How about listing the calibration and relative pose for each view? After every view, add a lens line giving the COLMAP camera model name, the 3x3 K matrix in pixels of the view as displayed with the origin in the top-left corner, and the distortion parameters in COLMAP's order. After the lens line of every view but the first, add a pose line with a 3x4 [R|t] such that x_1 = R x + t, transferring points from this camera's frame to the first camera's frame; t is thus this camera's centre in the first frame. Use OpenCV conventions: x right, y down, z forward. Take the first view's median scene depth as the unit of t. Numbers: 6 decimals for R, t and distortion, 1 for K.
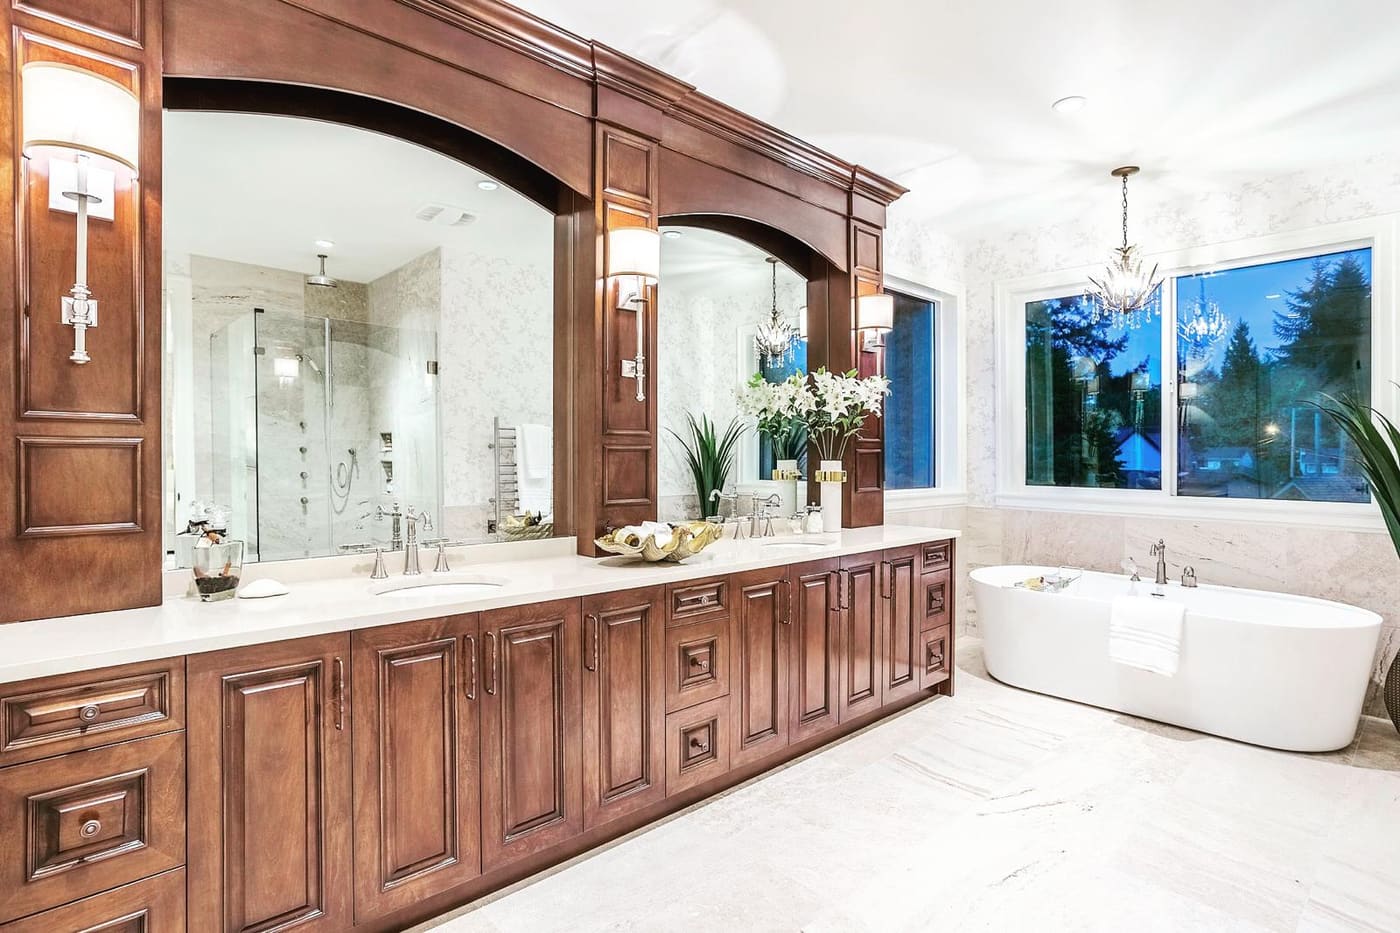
lens RADIAL K [[712.6, 0, 676.0], [0, 712.6, 448.0], [0, 0, 1]] dist [-0.001389, 0.019366]
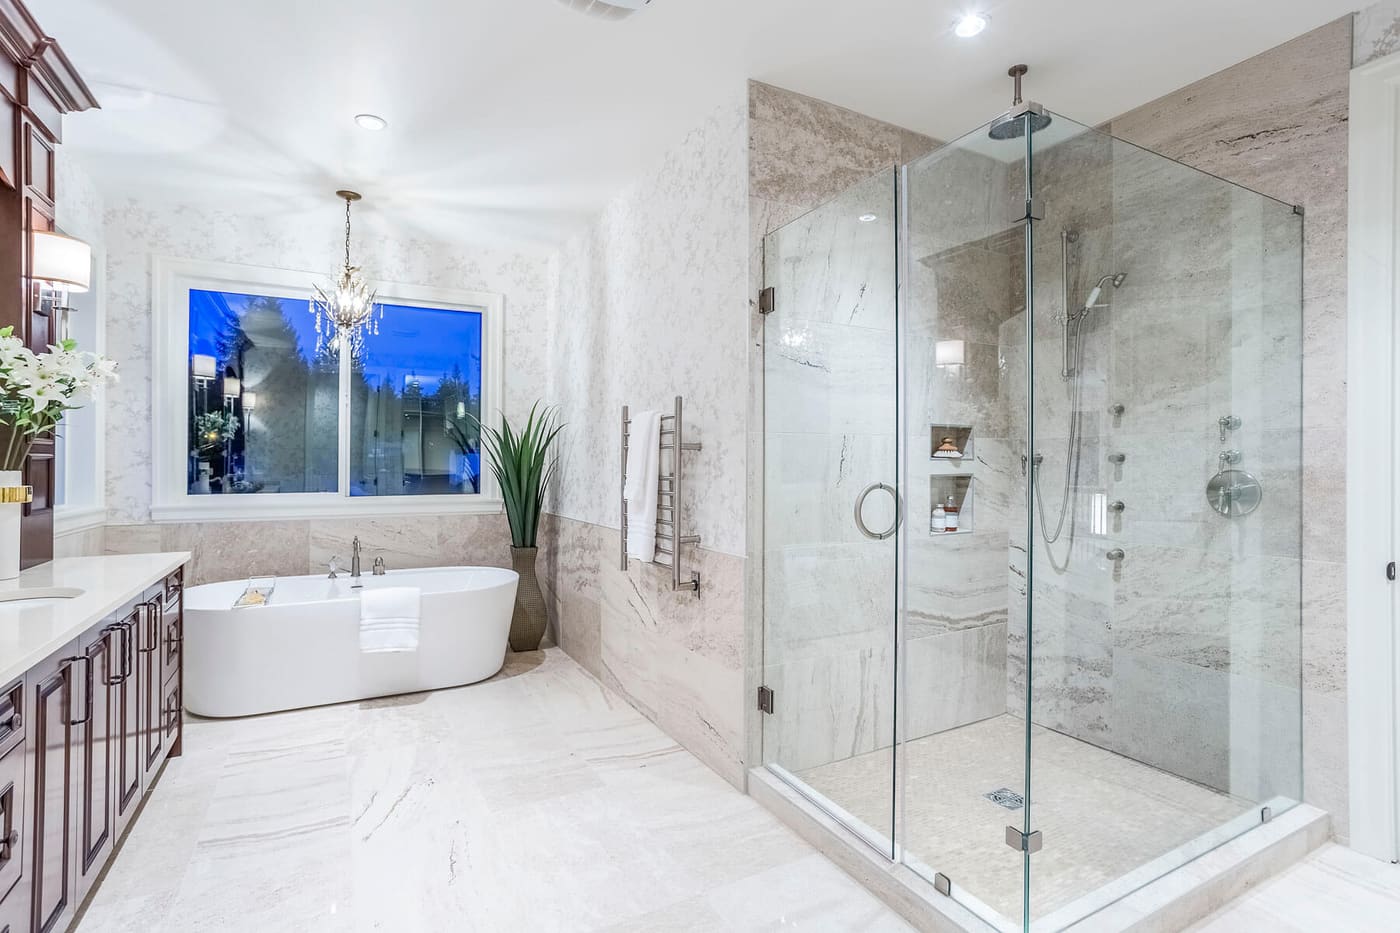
lens RADIAL K [[712.6, 0, 676.0], [0, 712.6, 448.0], [0, 0, 1]] dist [-0.001389, 0.019366]
pose [[0.280063, 0.012753, 0.959897, -0.247809], [-0.006821, 0.999913, -0.011295, 0.000473], [-0.959957, -0.003384, 0.280126, 0.220796]]
